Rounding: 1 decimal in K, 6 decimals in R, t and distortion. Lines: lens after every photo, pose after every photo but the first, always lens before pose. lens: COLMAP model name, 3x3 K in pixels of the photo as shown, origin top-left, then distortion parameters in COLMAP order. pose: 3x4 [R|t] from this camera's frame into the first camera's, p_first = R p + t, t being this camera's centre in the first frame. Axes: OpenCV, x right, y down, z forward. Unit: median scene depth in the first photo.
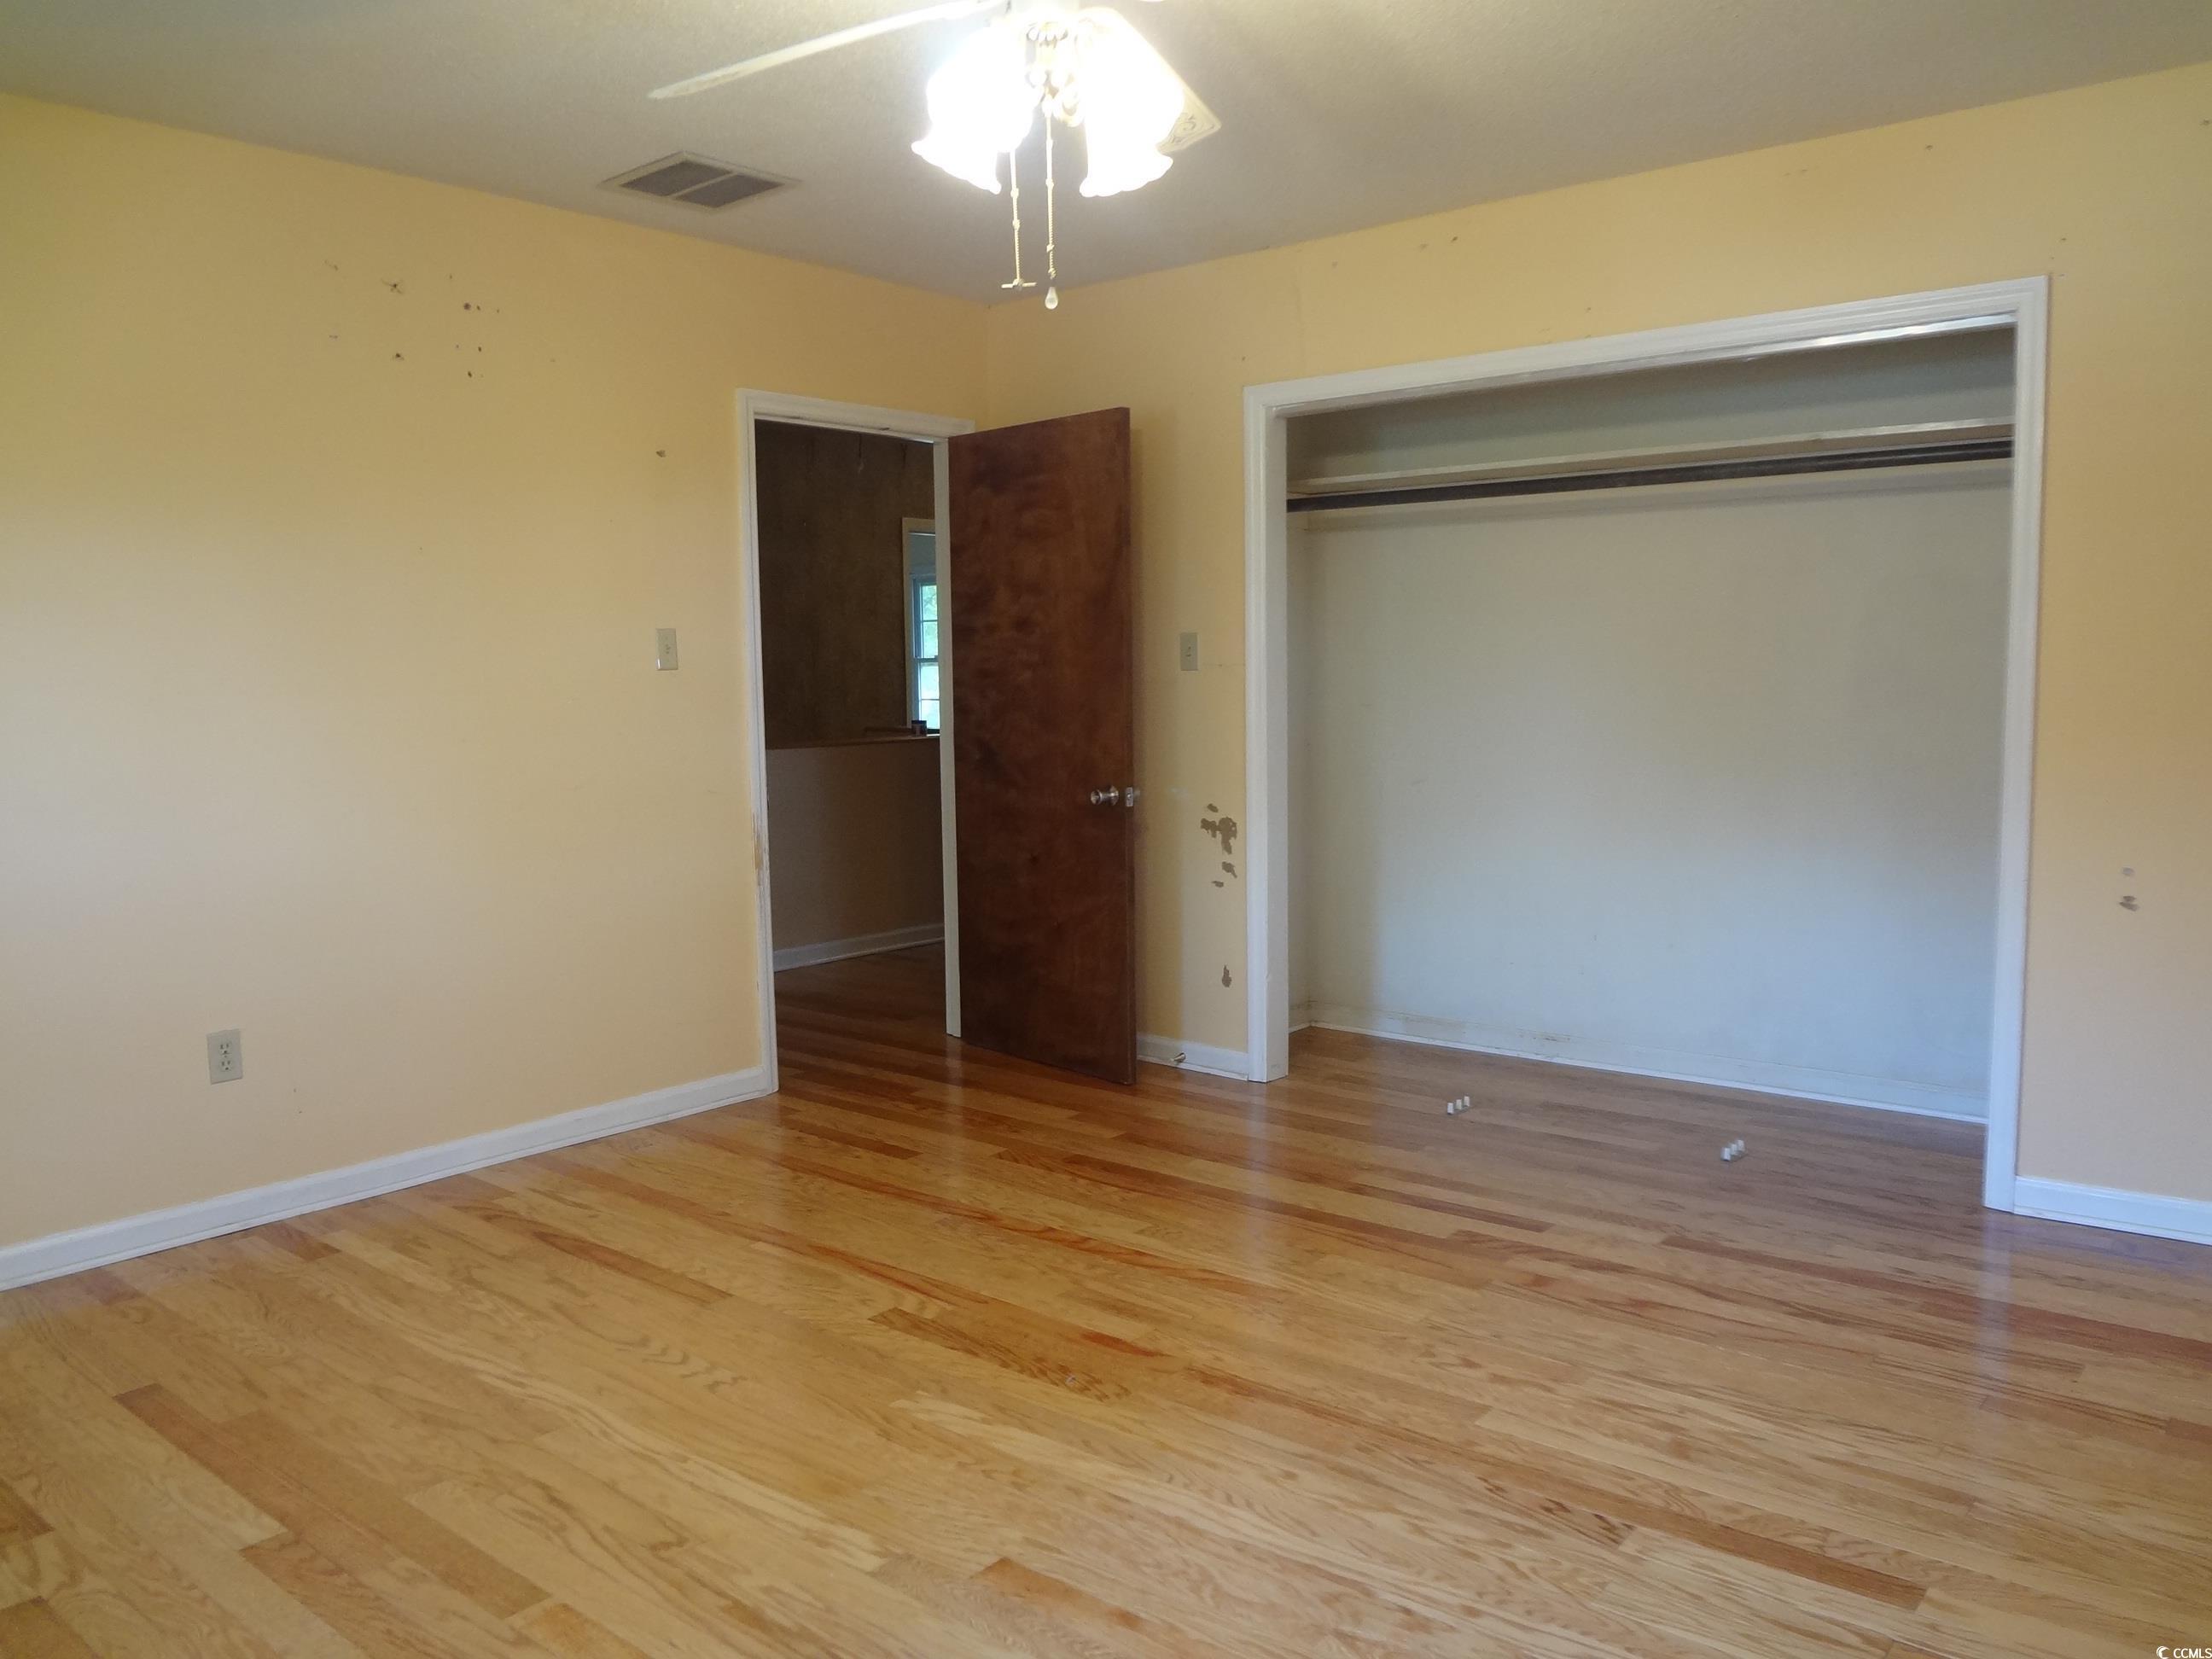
lens RADIAL K [[1655.9, 0, 1107.4], [0, 1655.9, 825.0], [0, 0, 1]] dist [-0.045405, 0.013366]
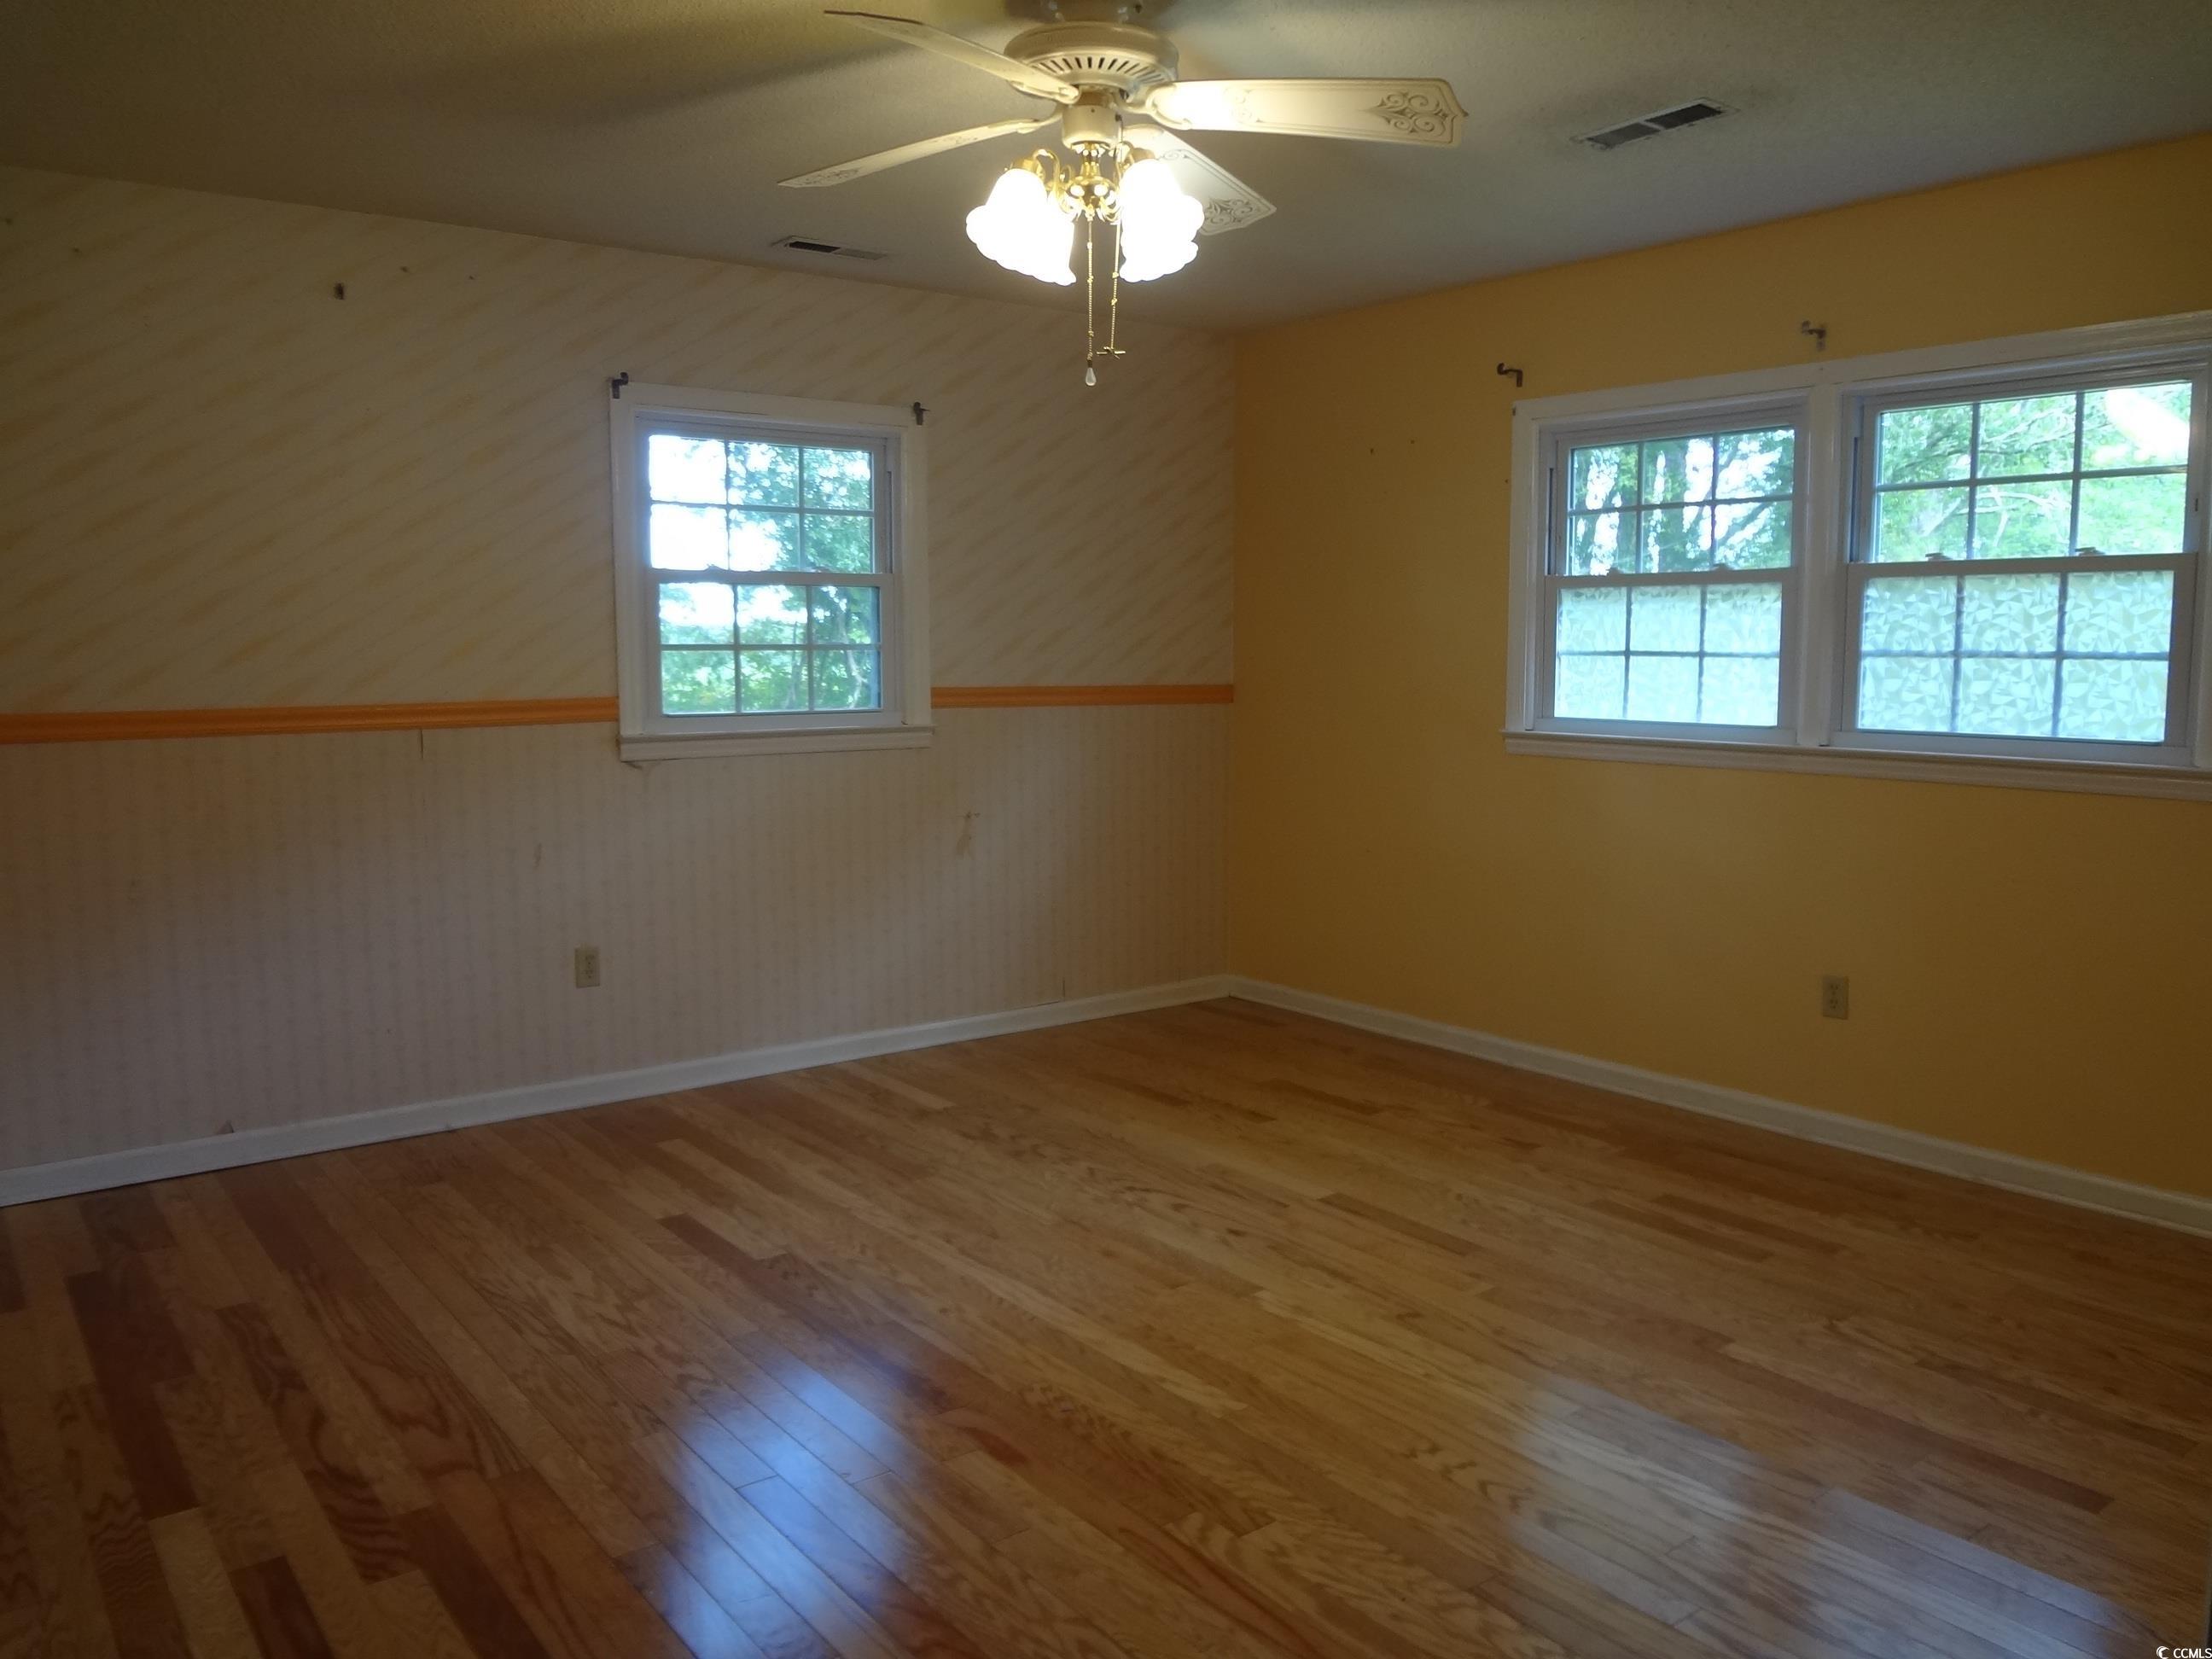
lens RADIAL K [[1655.9, 0, 1106.0], [0, 1655.9, 830.5], [0, 0, 1]] dist [-0.045405, 0.013366]
pose [[-0.975916, -0.005201, 0.218085, -0.271543], [0.038557, 0.979864, 0.195908, -0.208358], [-0.214713, 0.199598, -0.956064, 1.957071]]
